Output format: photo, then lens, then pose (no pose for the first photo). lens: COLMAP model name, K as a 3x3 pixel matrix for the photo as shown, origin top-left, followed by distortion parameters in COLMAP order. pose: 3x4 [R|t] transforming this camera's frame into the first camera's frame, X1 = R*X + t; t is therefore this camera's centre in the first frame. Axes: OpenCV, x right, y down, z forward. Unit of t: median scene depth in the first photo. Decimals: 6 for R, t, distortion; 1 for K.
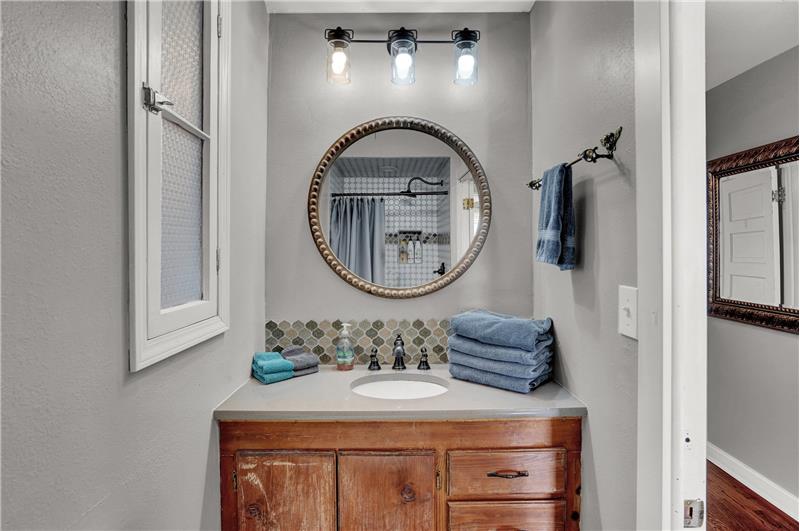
lens RADIAL K [[380.3, 0, 400.0], [0, 380.3, 265.5], [0, 0, 1]] dist [-0.025935, 0.000269]
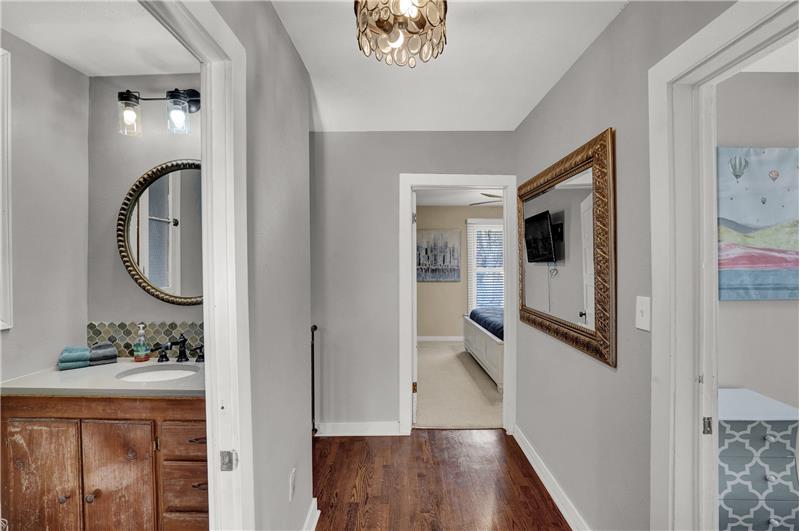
lens RADIAL K [[359.8, 0, 395.6], [0, 359.8, 277.8], [0, 0, 1]] dist [-0.001693, -0.000005]
pose [[0.998160, -0.002911, -0.060559, 1.005292], [0.003327, 0.999972, 0.006764, -0.012308], [0.060538, -0.006953, 0.998142, -0.190346]]
